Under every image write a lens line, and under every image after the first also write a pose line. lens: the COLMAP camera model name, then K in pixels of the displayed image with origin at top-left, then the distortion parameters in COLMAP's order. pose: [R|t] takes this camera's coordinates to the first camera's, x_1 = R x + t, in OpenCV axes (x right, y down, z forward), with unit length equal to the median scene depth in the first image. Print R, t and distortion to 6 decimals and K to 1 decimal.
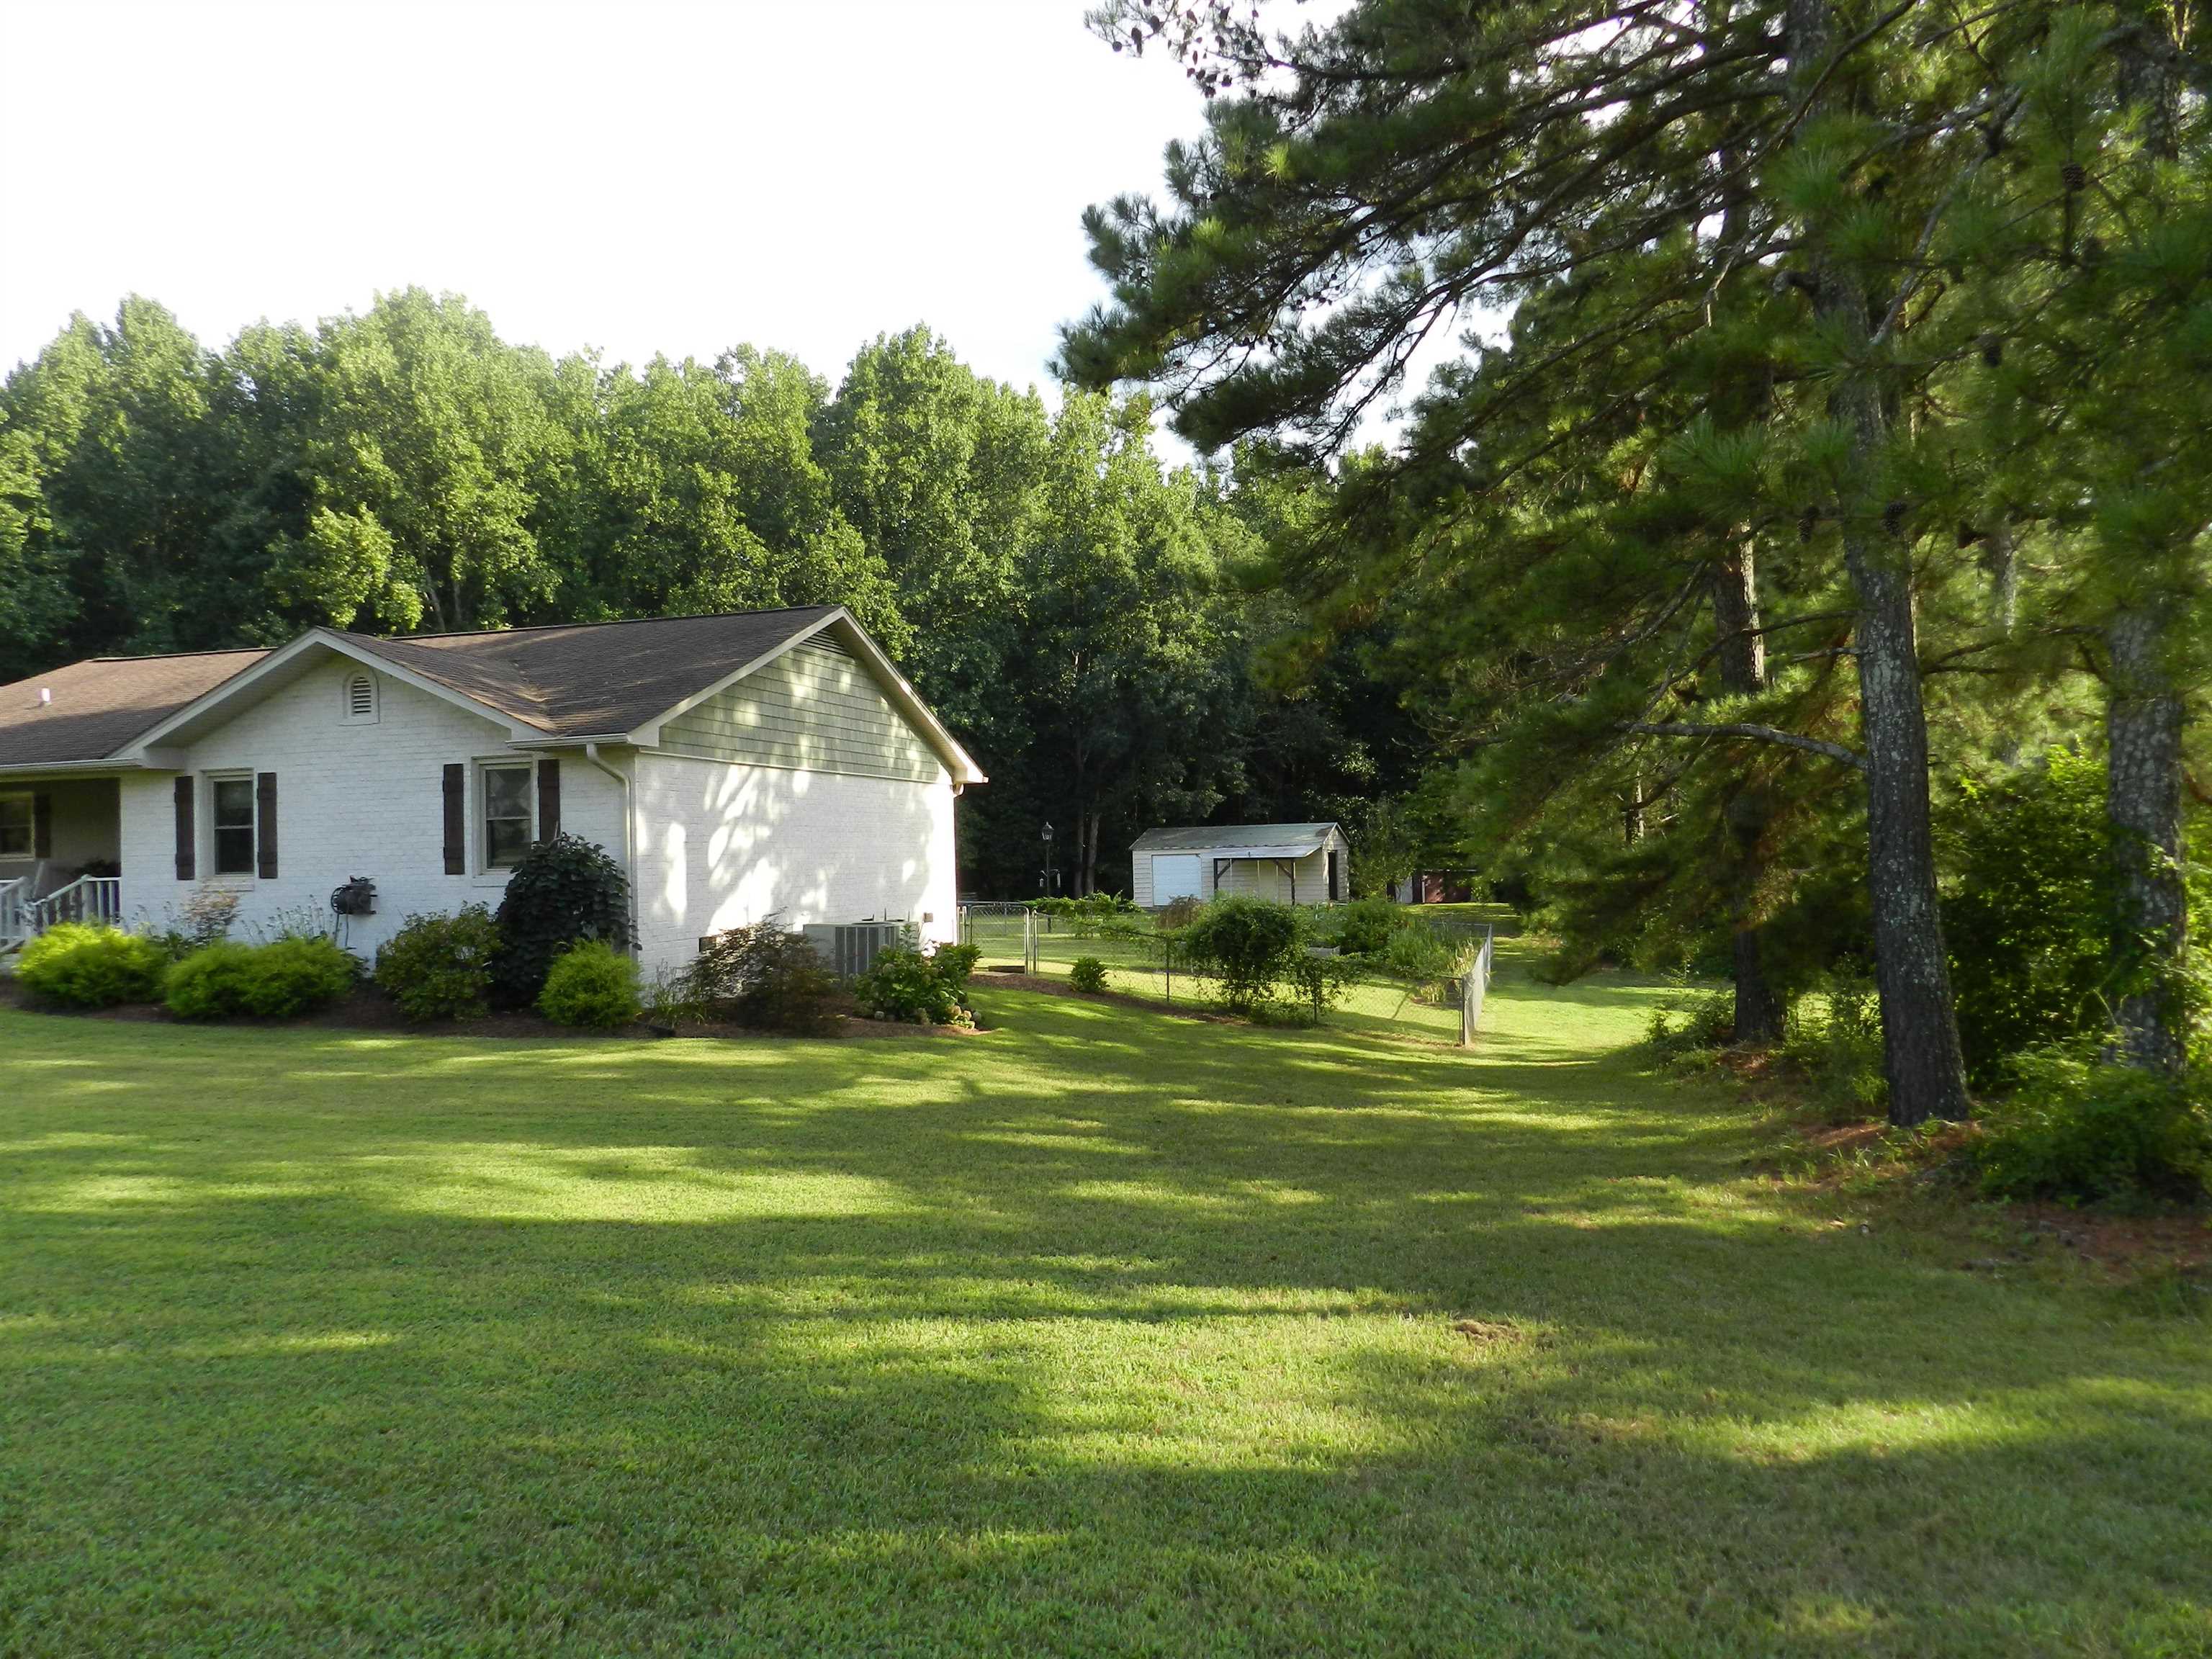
lens RADIAL K [[1479.5, 0, 1106.0], [0, 1479.5, 829.5], [0, 0, 1]] dist [0.007641, -0.000819]
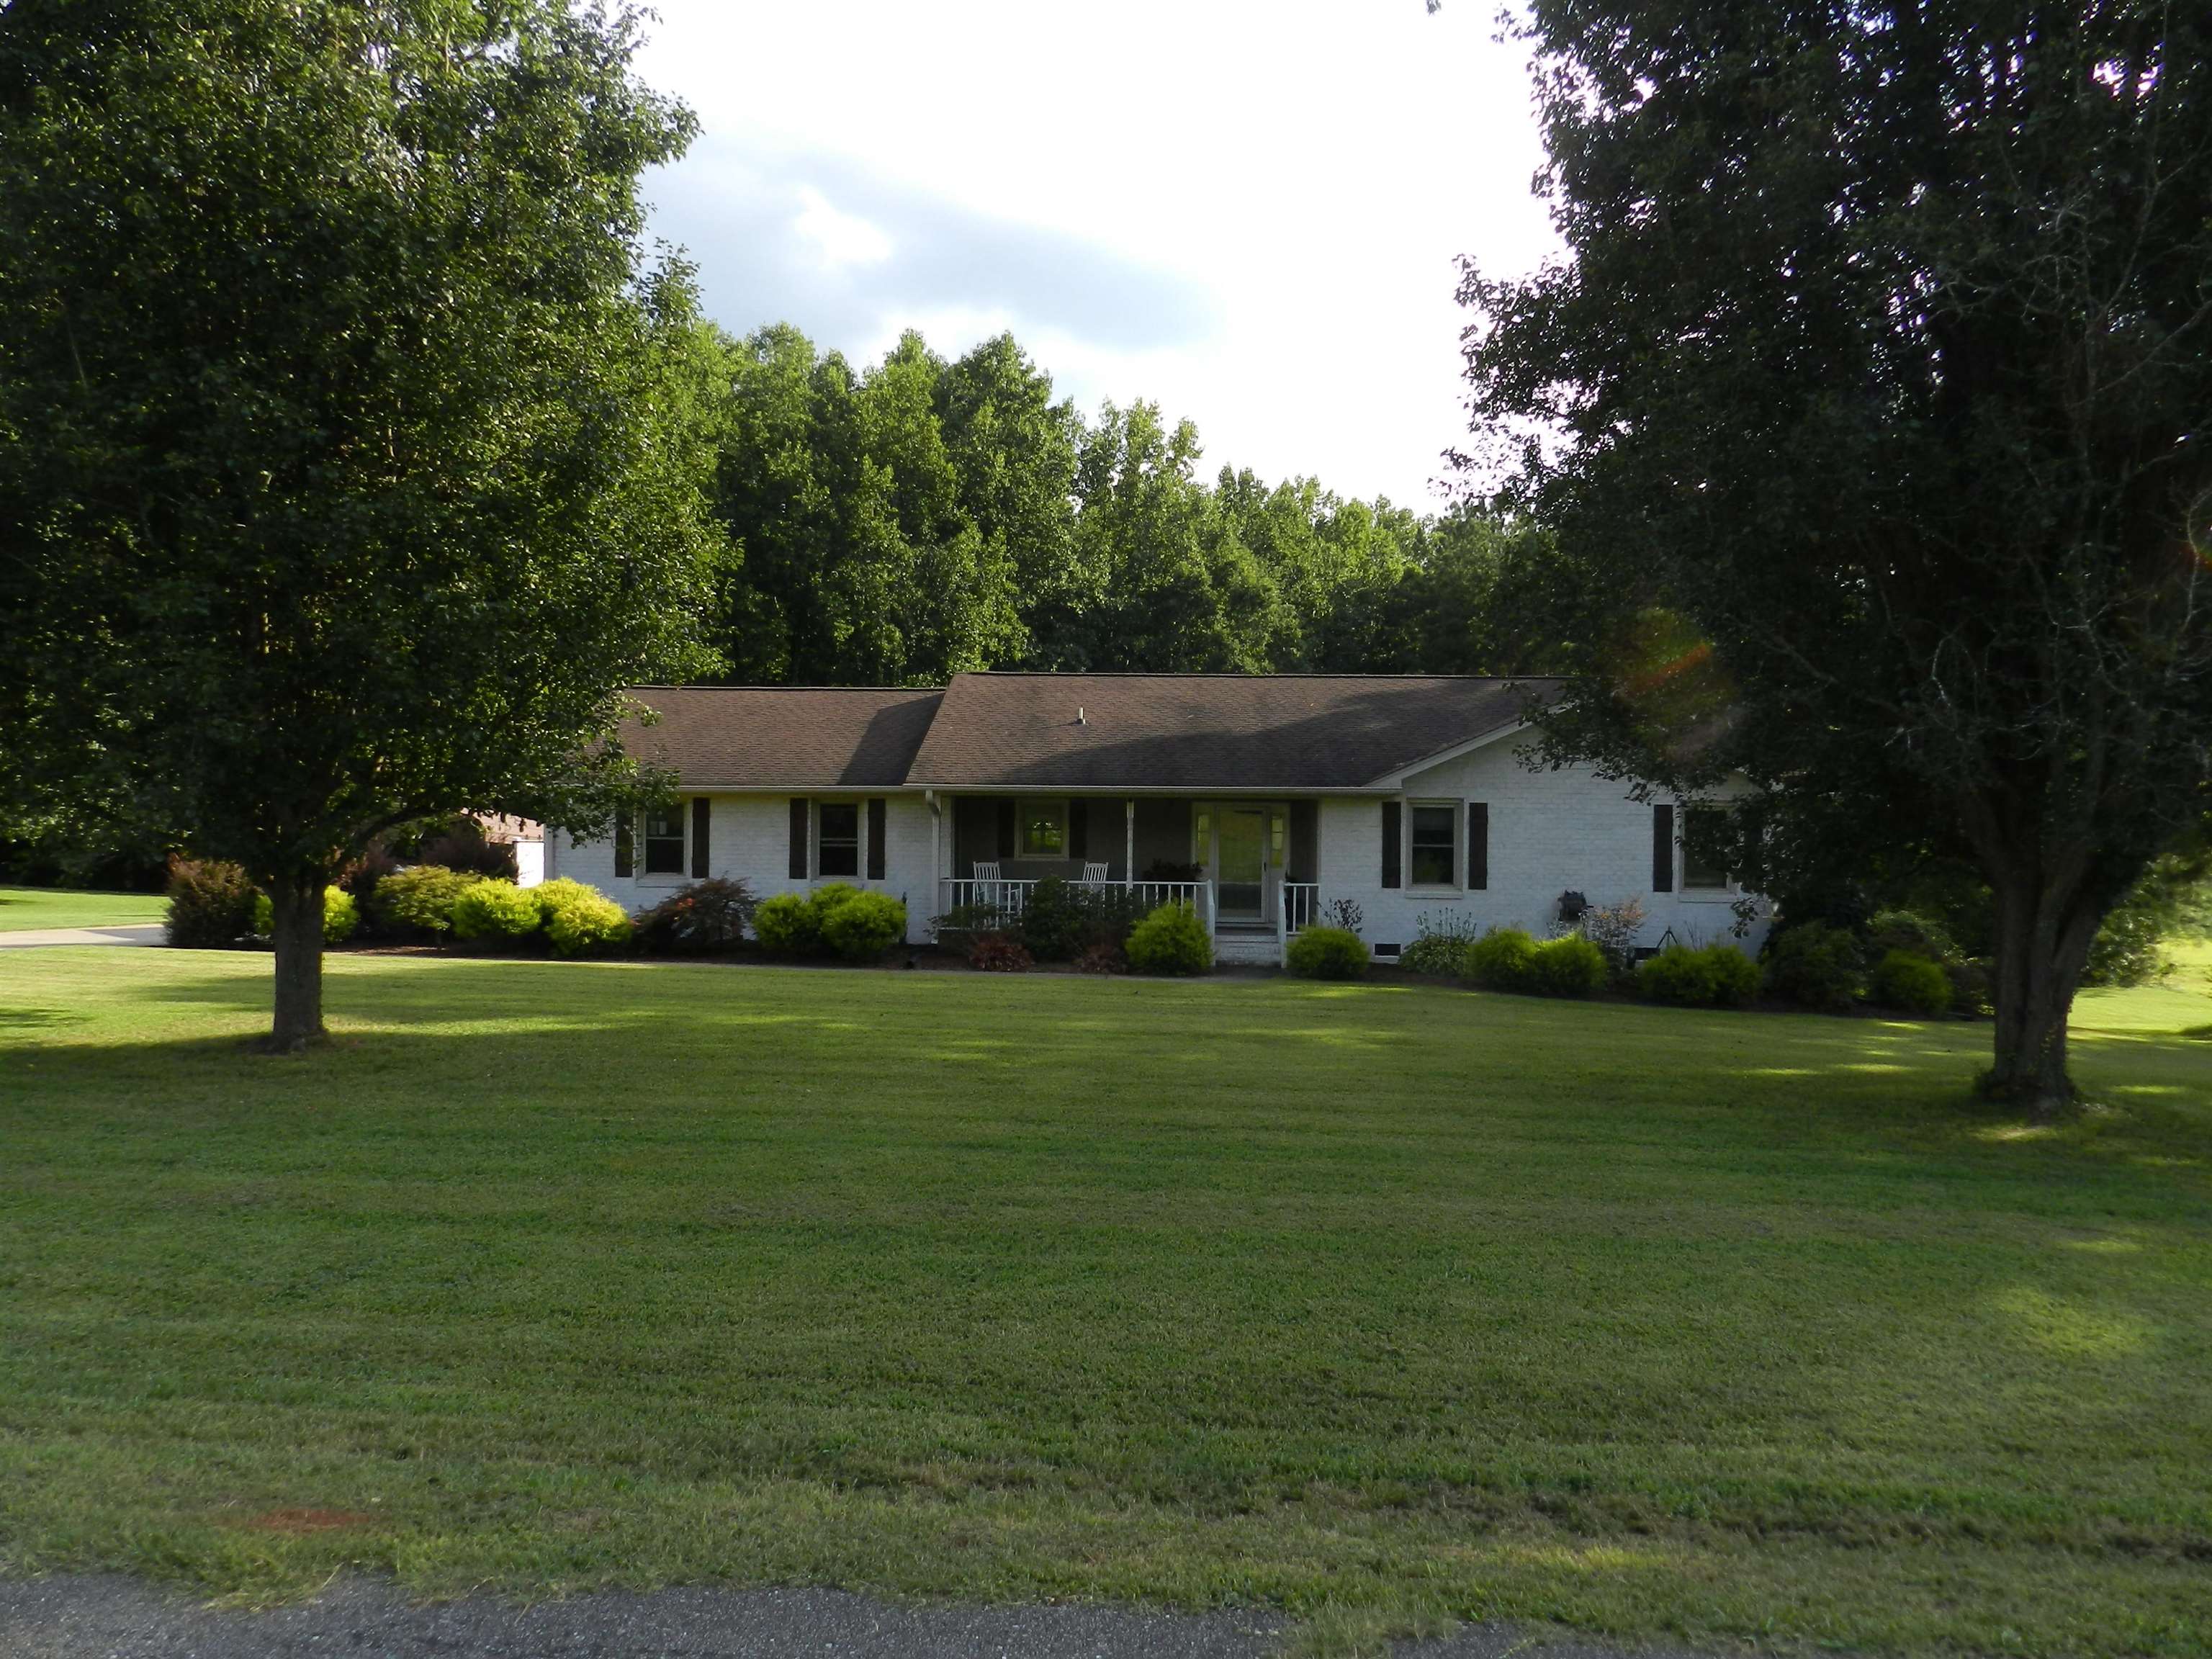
lens RADIAL K [[1522.6, 0, 1096.8], [0, 1522.6, 832.5], [0, 0, 1]] dist [0.025464, -0.000667]
pose [[0.966635, 0.033885, 0.253906, -1.225384], [-0.036293, 0.999330, 0.004806, -0.008711], [-0.253573, -0.013861, 0.967217, -0.146964]]
